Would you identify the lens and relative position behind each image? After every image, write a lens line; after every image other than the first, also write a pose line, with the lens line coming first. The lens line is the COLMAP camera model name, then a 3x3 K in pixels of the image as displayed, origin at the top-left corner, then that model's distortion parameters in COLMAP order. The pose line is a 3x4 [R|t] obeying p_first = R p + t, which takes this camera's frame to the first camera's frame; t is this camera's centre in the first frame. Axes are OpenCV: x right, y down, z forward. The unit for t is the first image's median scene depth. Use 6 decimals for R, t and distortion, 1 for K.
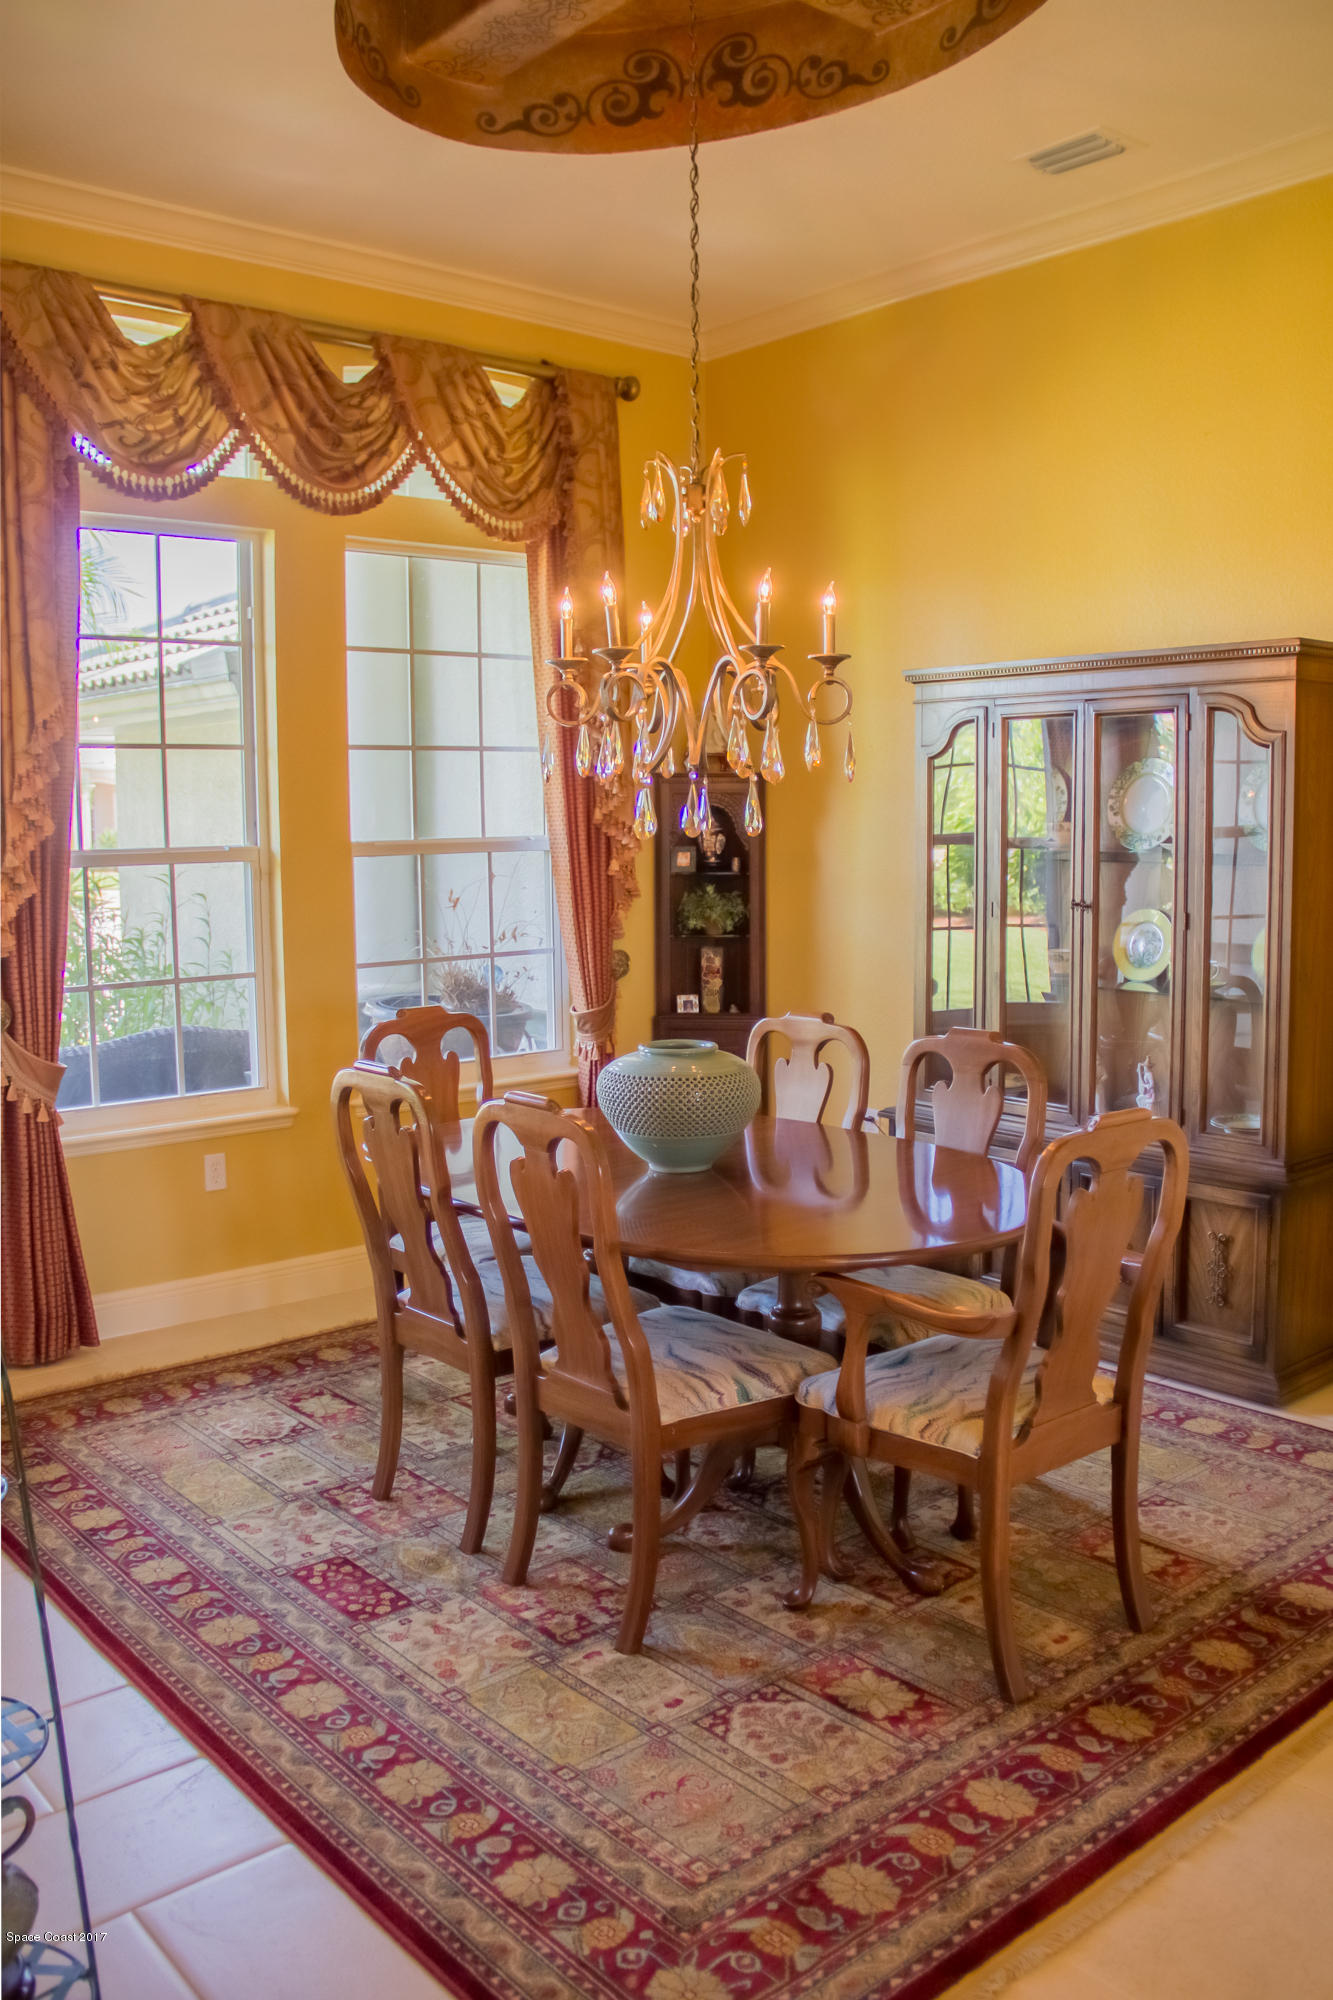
lens RADIAL K [[1649.1, 0, 697.9], [0, 1649.1, 1003.4], [0, 0, 1]] dist [-0.181299, 0.133358]
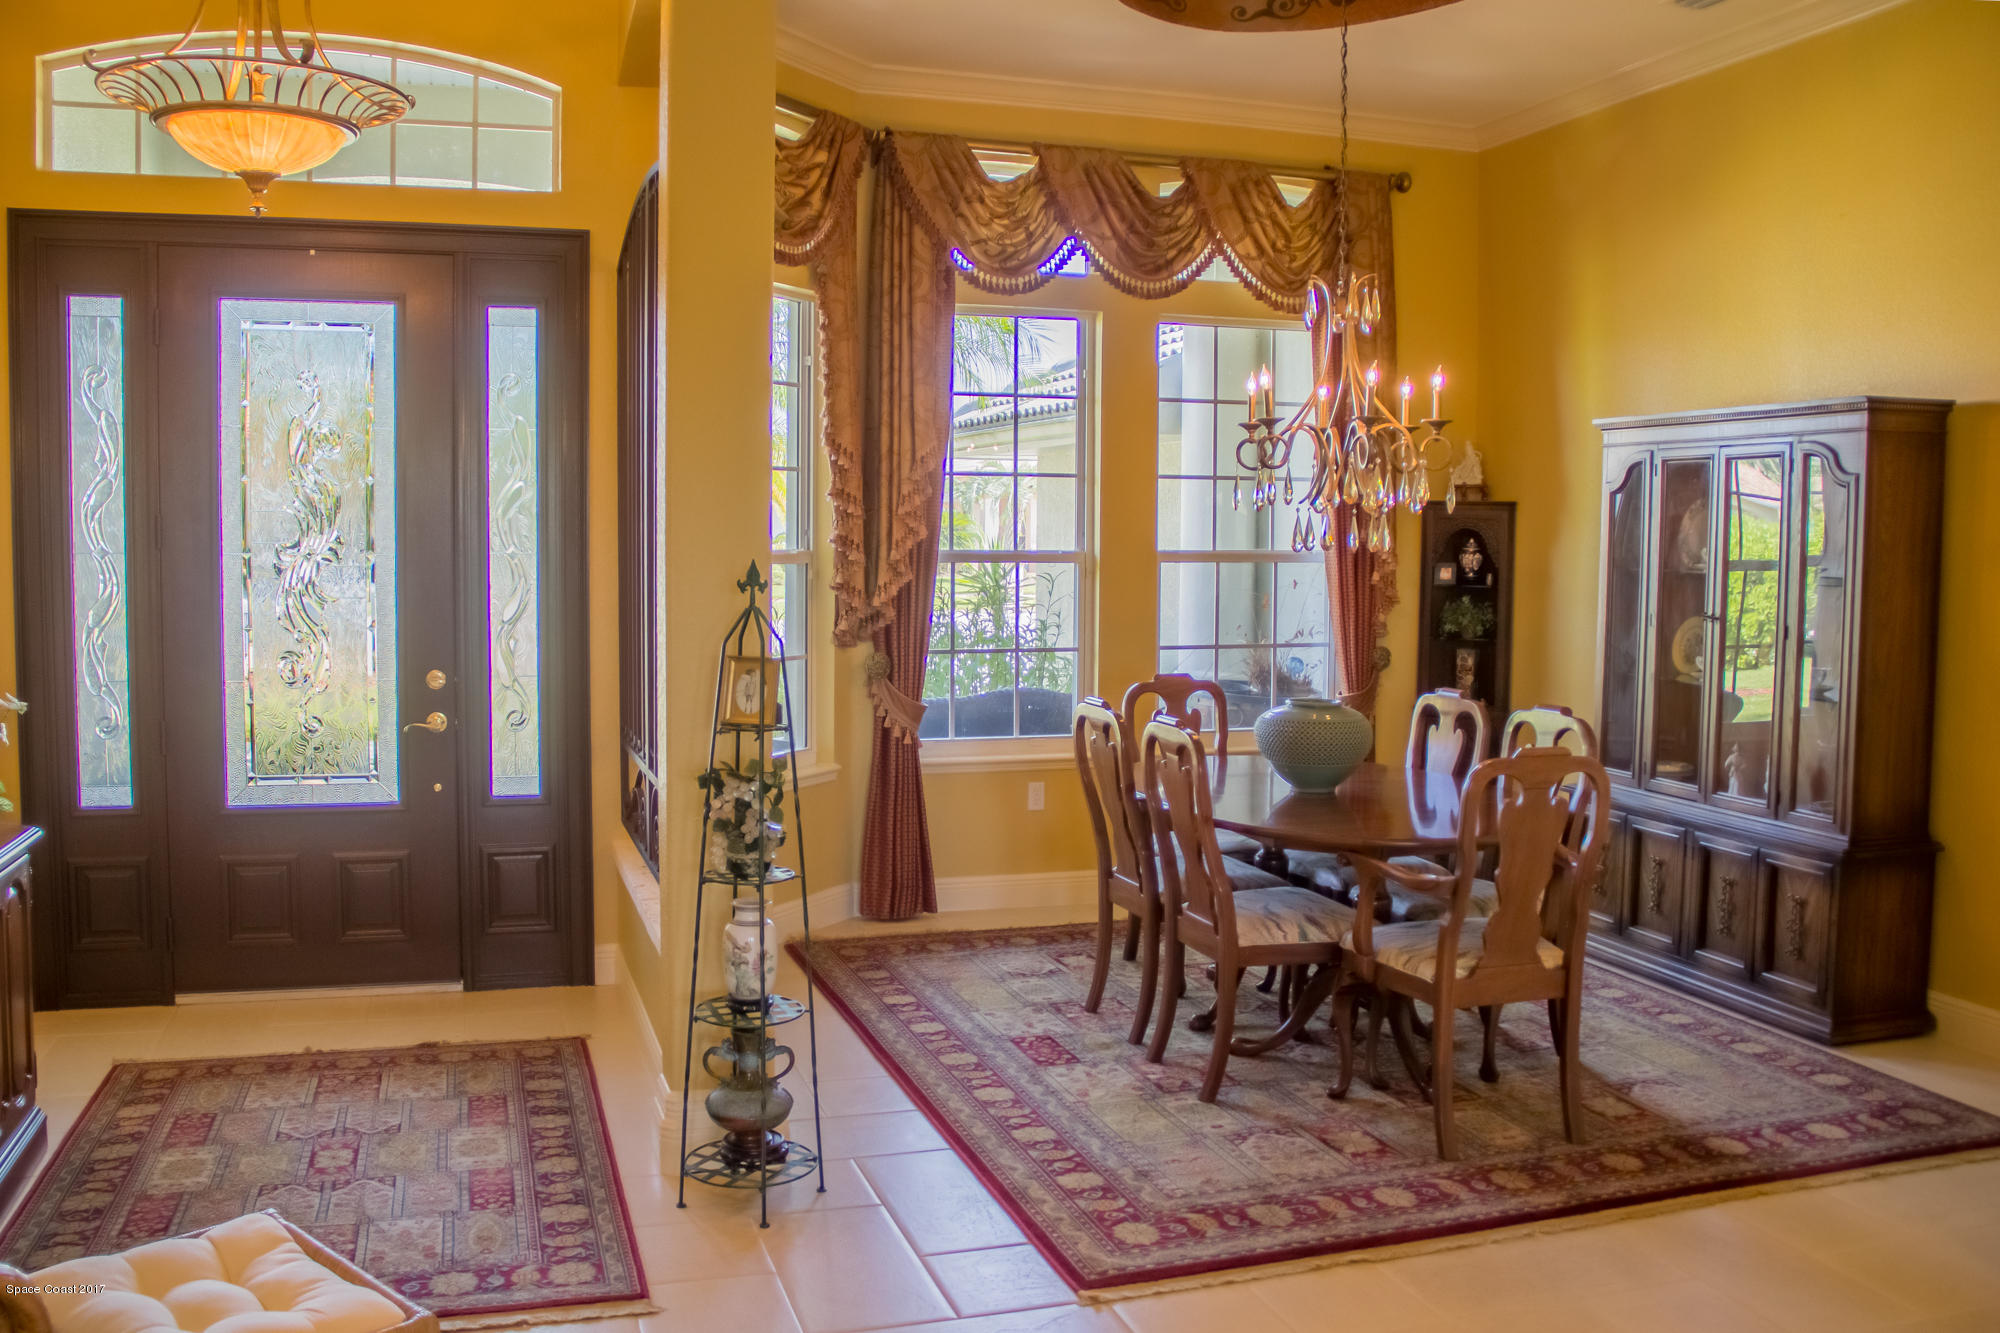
lens RADIAL K [[1677.5, 0, 987.4], [0, 1677.5, 662.1], [0, 0, 1]] dist [-0.165616, 0.139629]
pose [[0.917717, 0.046631, -0.394489, 0.226531], [-0.060489, 0.997909, -0.022760, 0.032403], [0.392603, 0.044749, 0.918619, -0.311946]]
